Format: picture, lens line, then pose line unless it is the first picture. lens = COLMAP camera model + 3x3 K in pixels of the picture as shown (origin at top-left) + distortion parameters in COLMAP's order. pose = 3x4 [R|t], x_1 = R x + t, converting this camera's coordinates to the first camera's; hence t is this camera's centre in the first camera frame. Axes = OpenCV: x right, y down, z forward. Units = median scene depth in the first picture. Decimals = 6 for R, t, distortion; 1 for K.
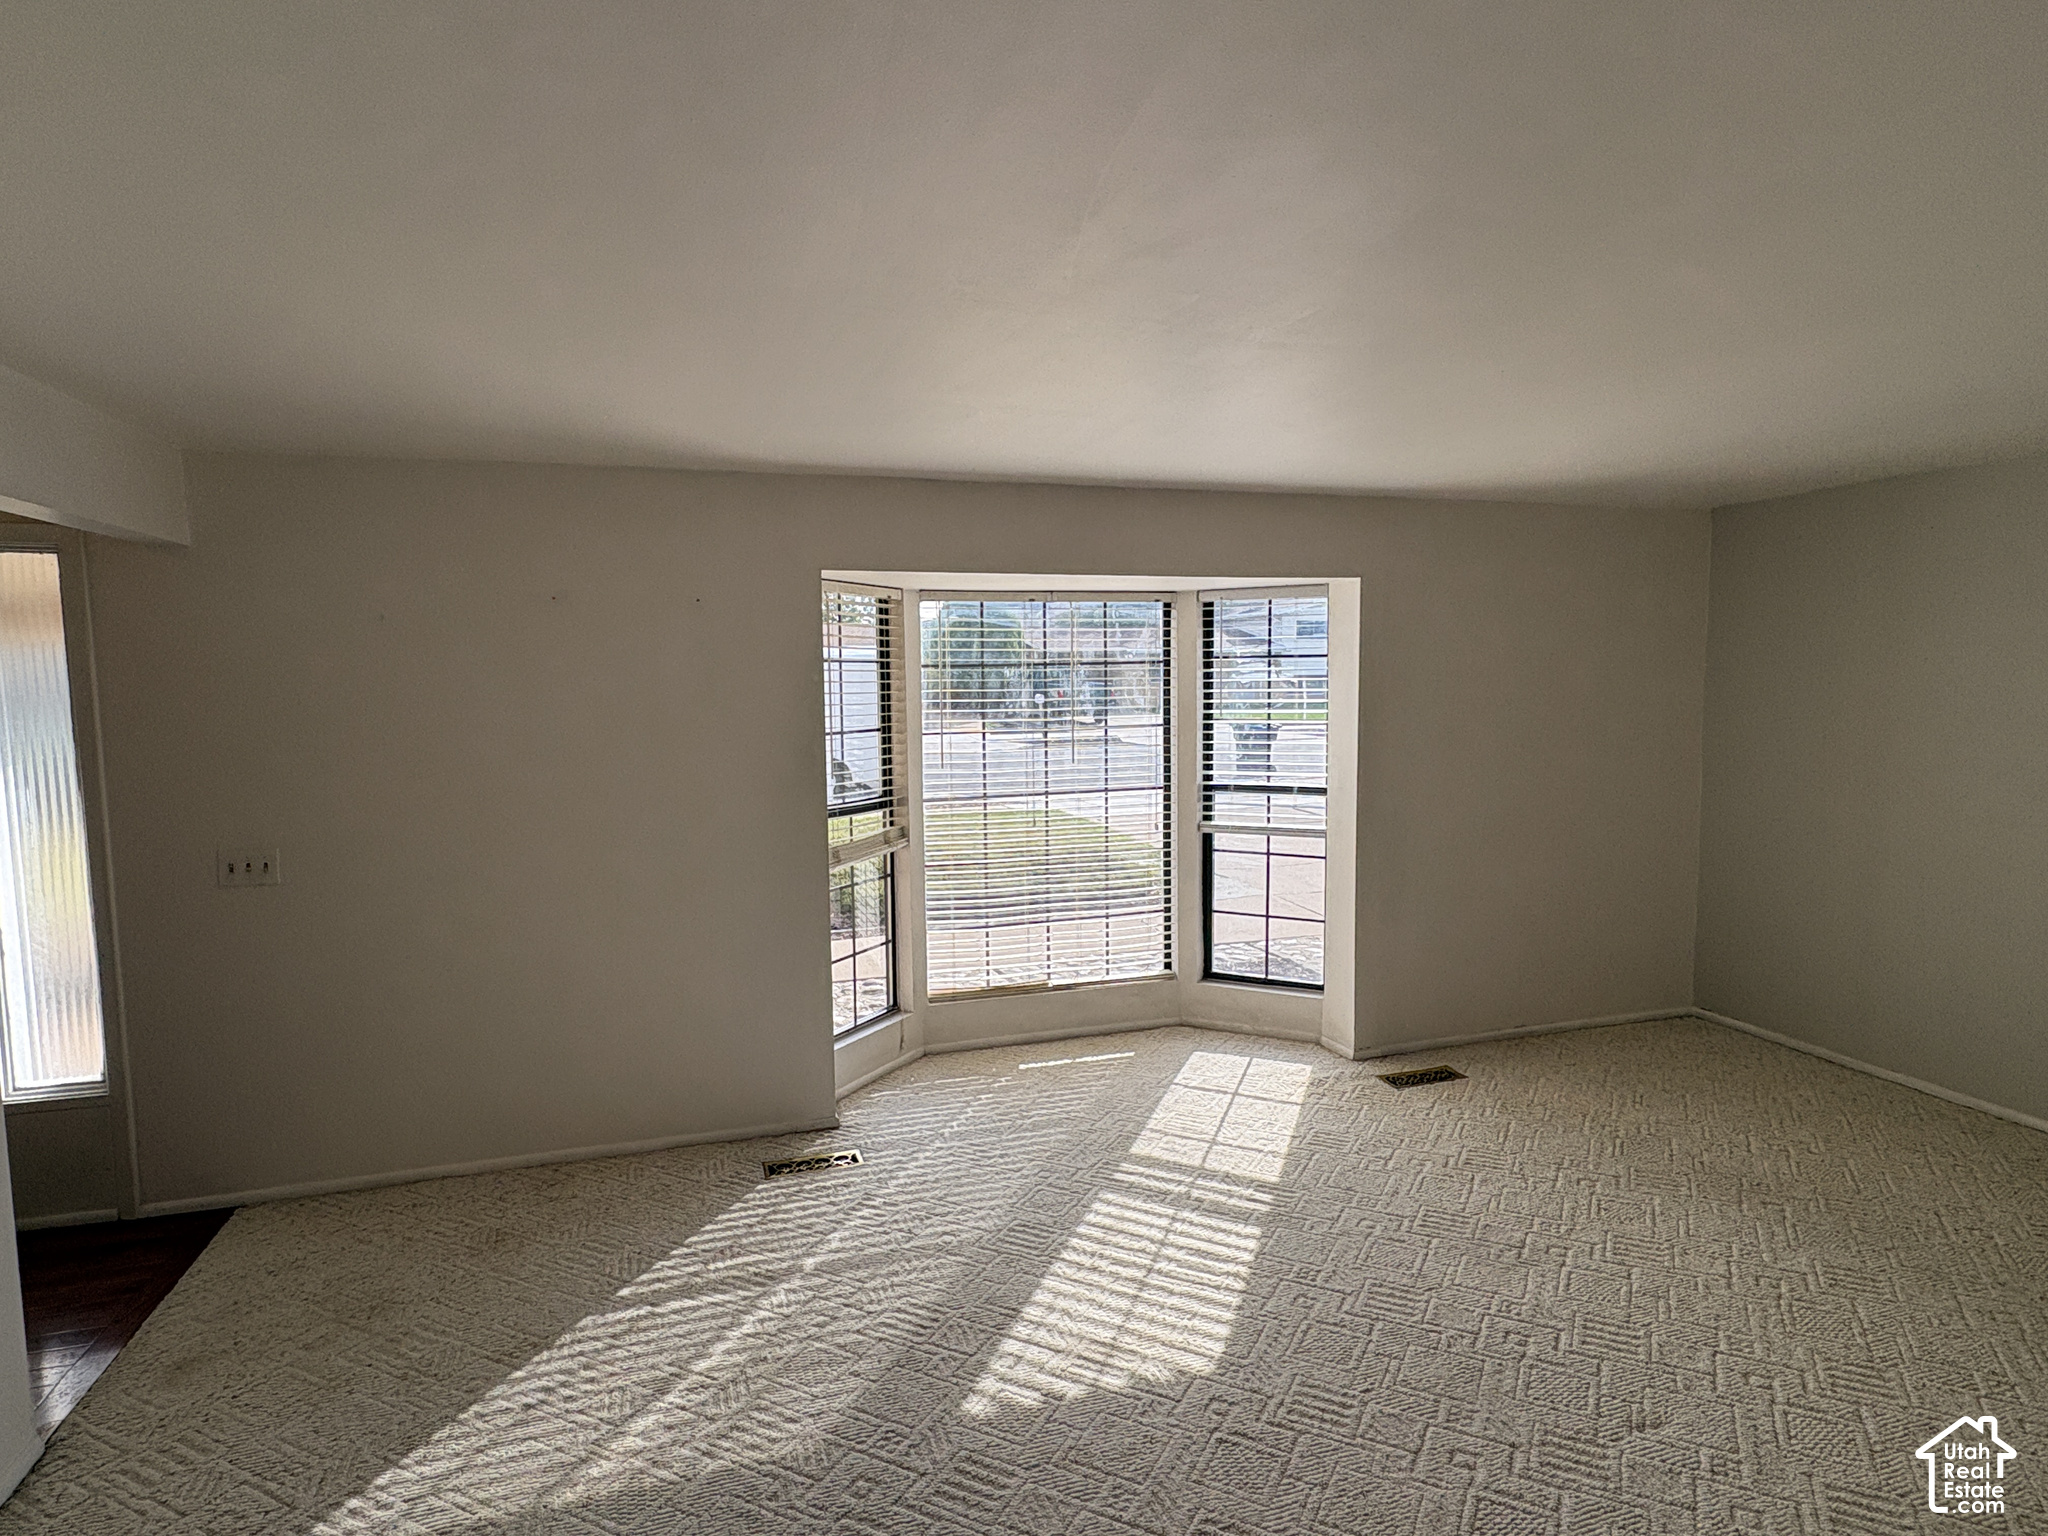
lens RADIAL K [[1113.9, 0, 1025.5], [0, 1113.9, 769.2], [0, 0, 1]] dist [-0.001690, 0.000772]
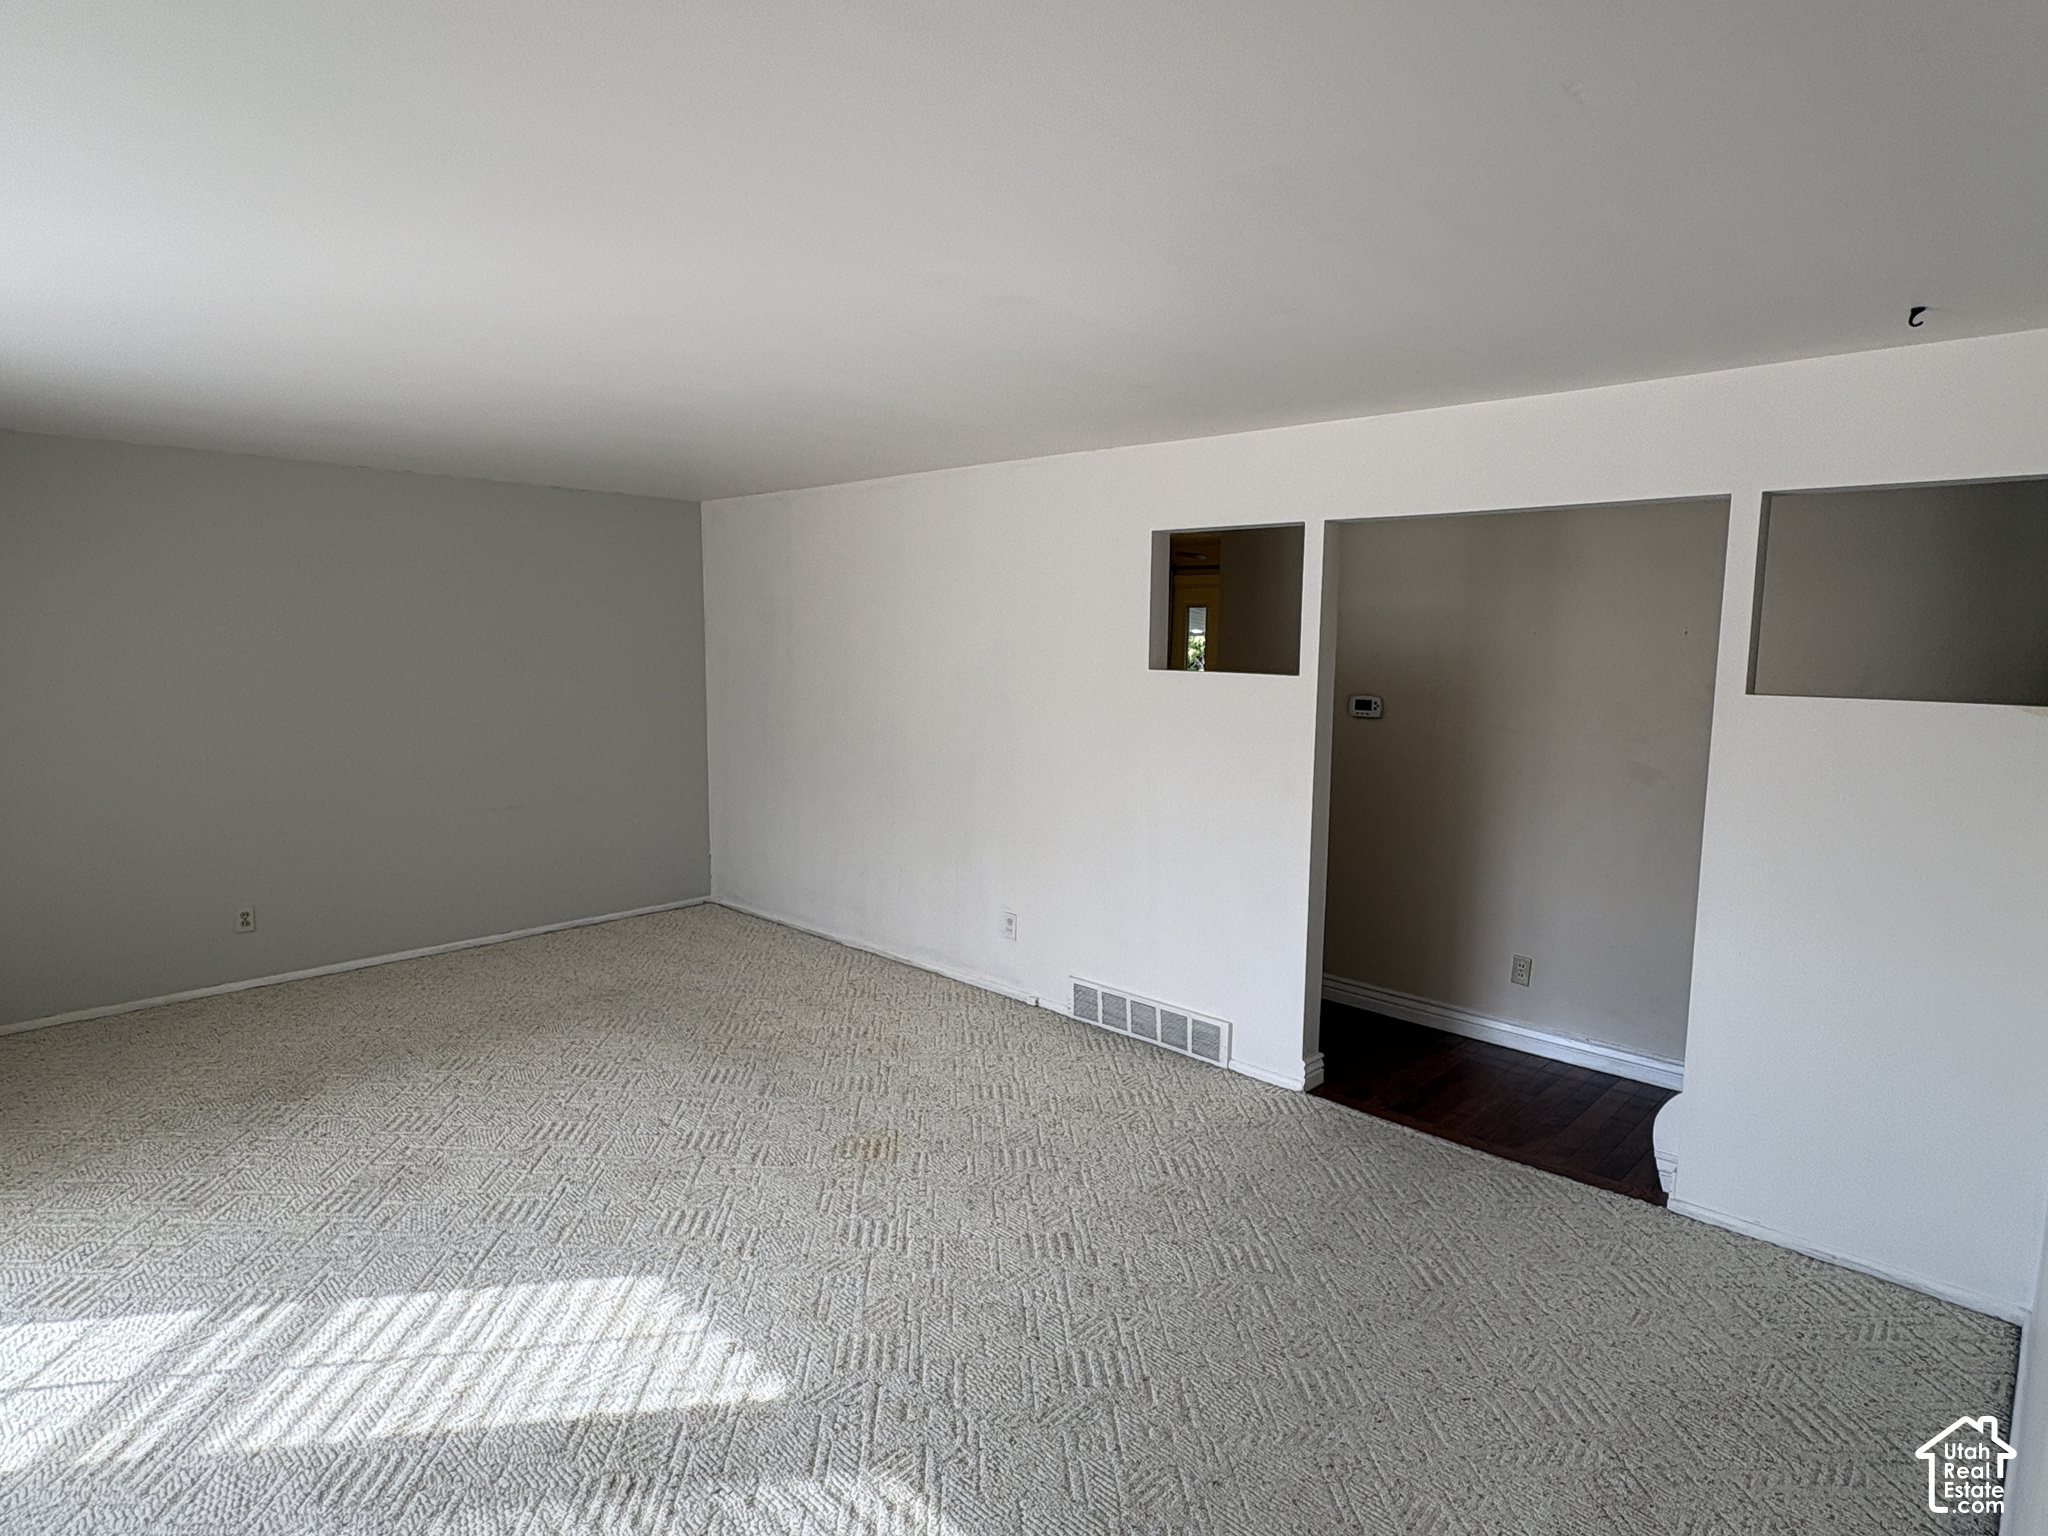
lens RADIAL K [[1113.9, 0, 1024.1], [0, 1113.9, 766.8], [0, 0, 1]] dist [-0.001690, 0.000772]
pose [[-0.493697, -0.092625, 0.864687, -0.734907], [0.069954, 0.986860, 0.145652, -0.062211], [-0.866816, 0.132396, -0.480730, 0.947958]]
